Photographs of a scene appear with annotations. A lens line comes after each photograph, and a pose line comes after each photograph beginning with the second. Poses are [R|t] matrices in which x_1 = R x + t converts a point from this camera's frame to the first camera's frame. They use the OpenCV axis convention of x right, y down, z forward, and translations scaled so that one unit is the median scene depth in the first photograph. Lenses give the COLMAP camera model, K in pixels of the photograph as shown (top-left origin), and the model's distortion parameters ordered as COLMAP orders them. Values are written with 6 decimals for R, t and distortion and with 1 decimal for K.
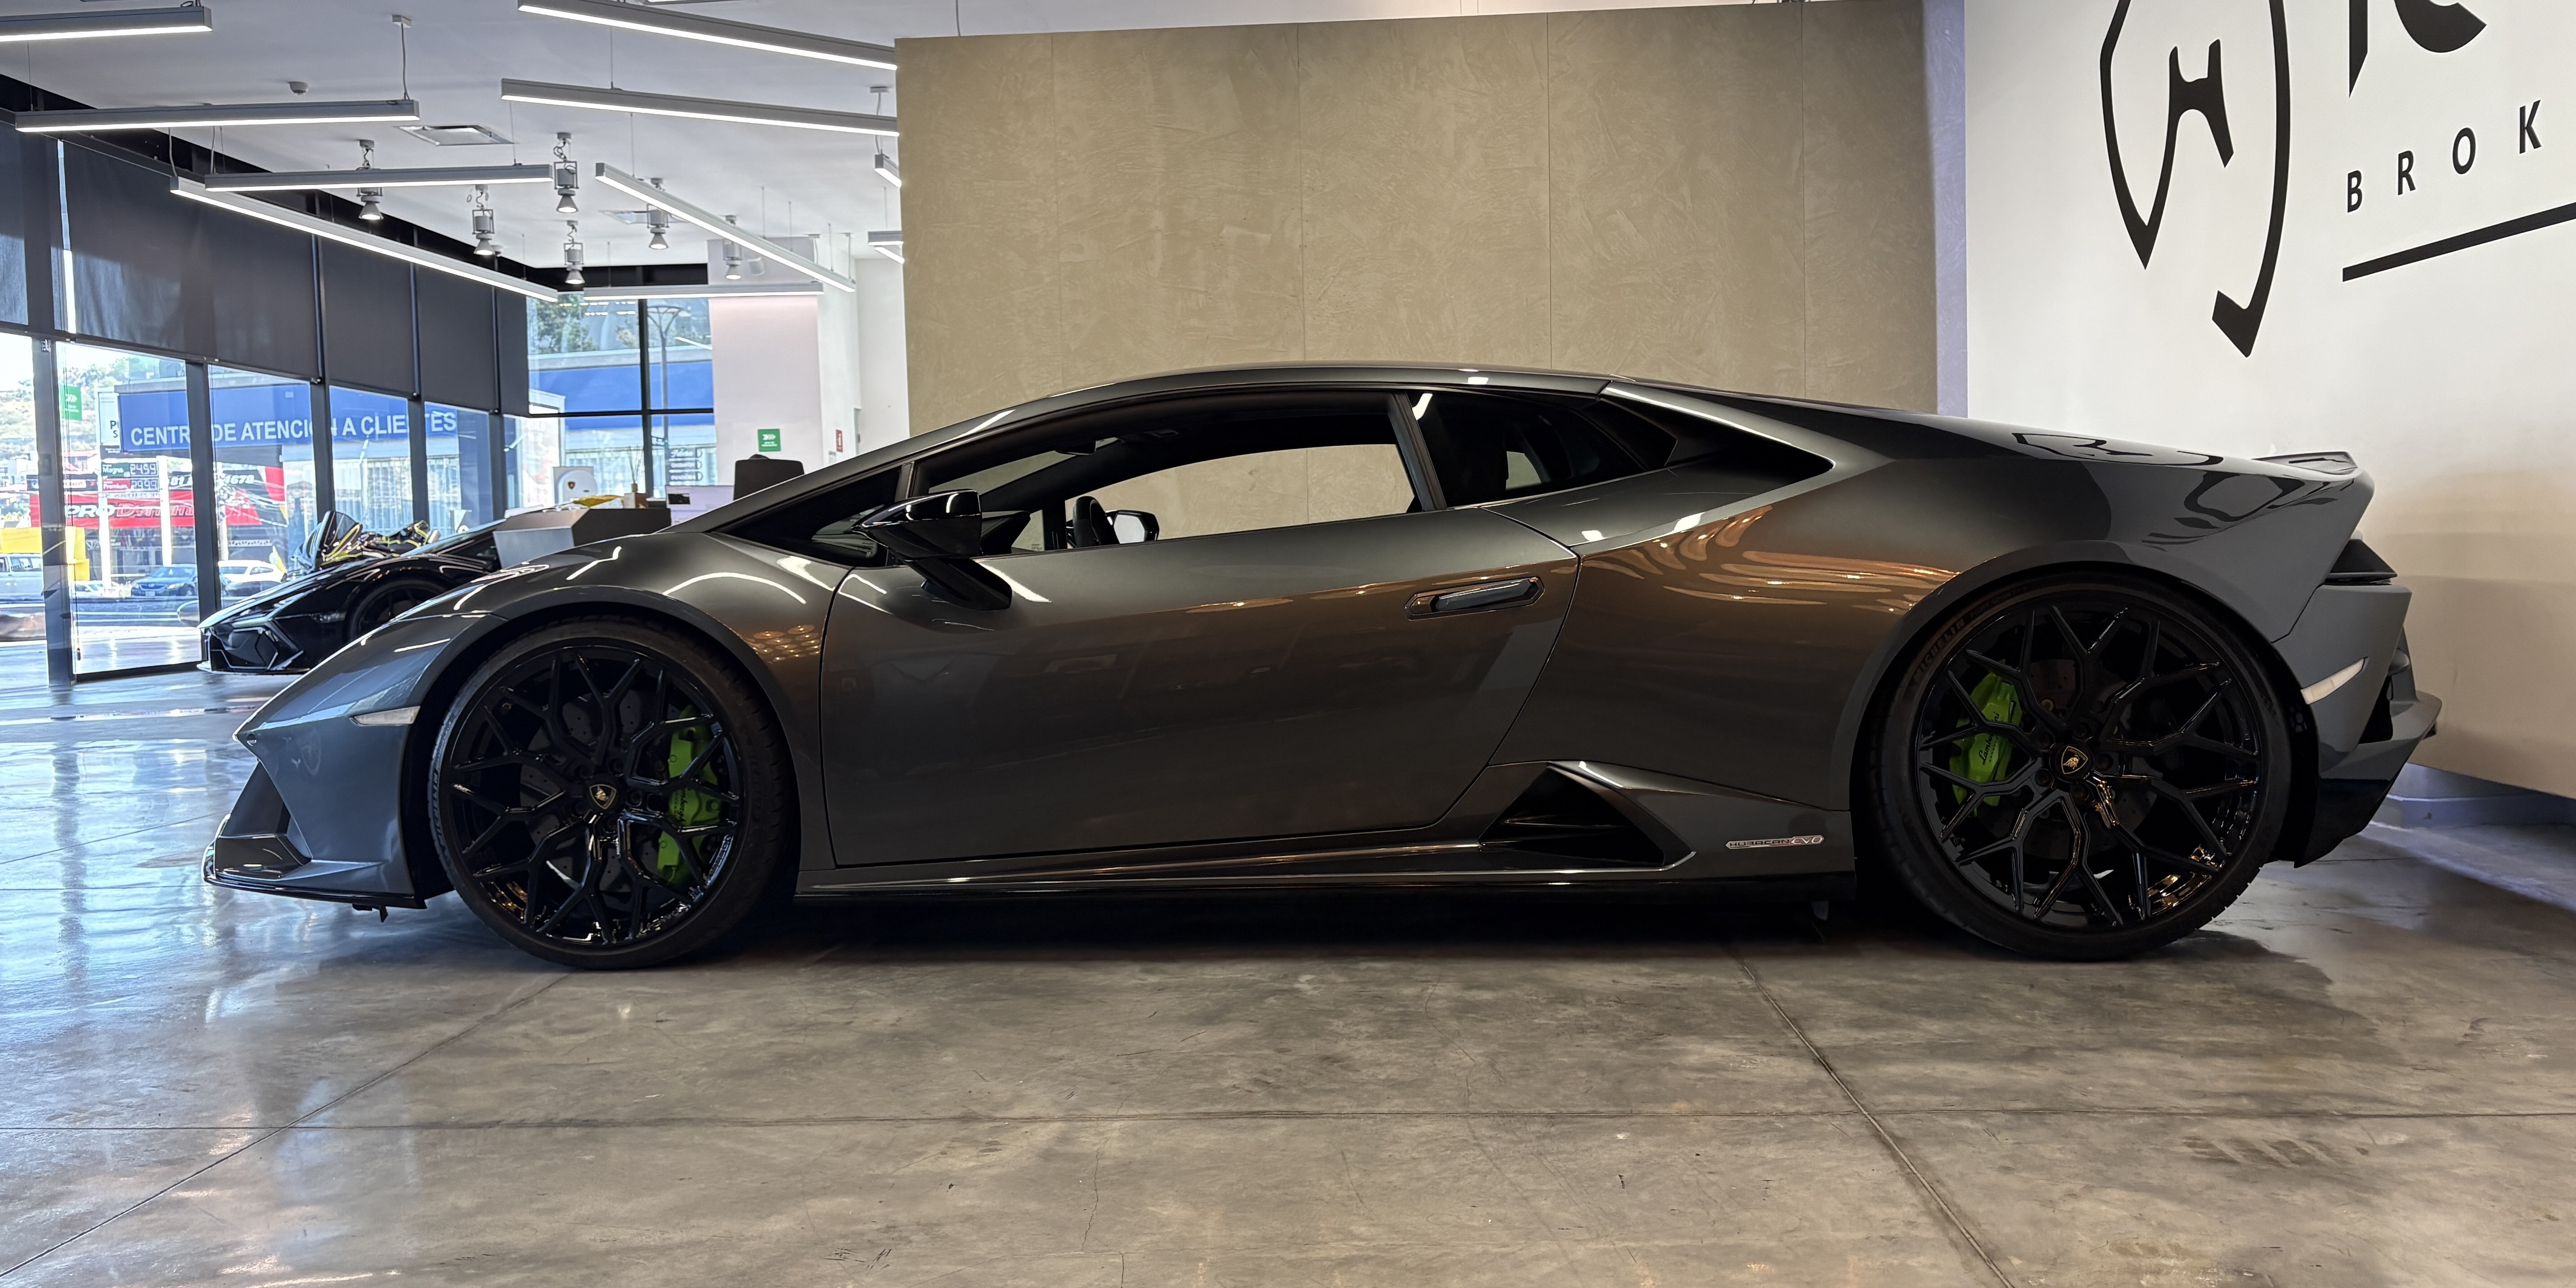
lens RADIAL K [[1903.5, 0, 1288.0], [0, 1903.5, 644.0], [0, 0, 1]] dist [0.048691, -0.070227]
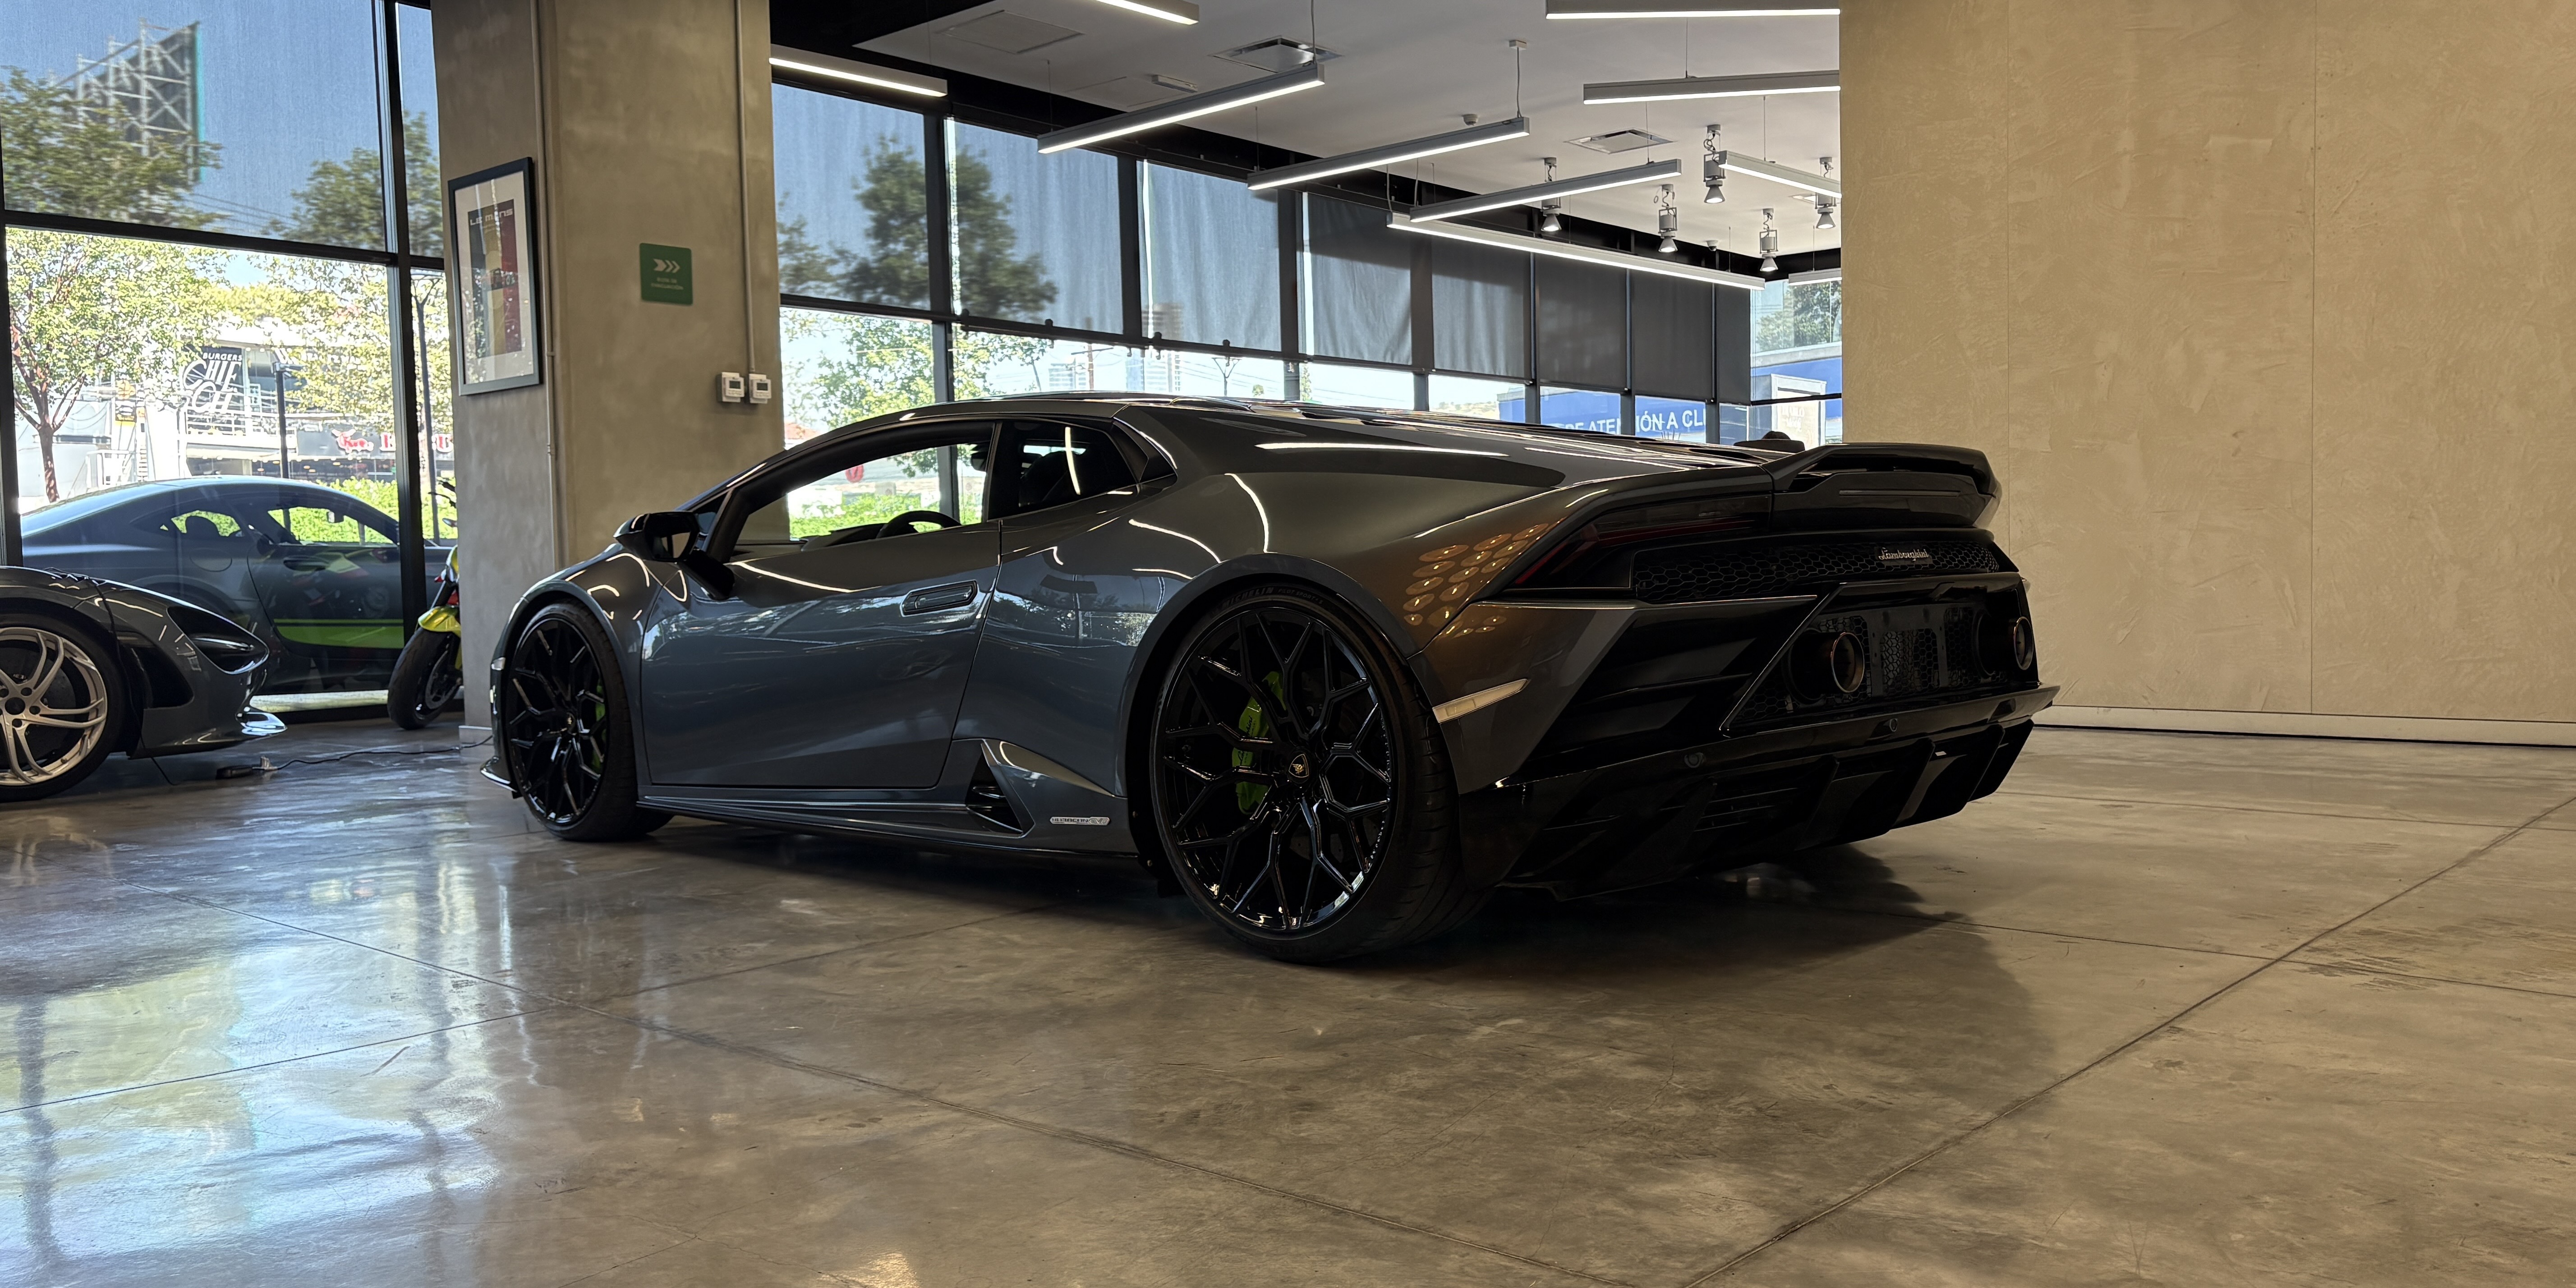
lens RADIAL K [[1954.2, 0, 1305.1], [0, 1954.2, 602.7], [0, 0, 1]] dist [0.025694, 0.002278]
pose [[0.785415, 0.018879, -0.618682, 0.604557], [-0.027513, 0.999612, -0.004424, -0.010793], [0.618358, 0.020496, 0.785629, 0.301266]]
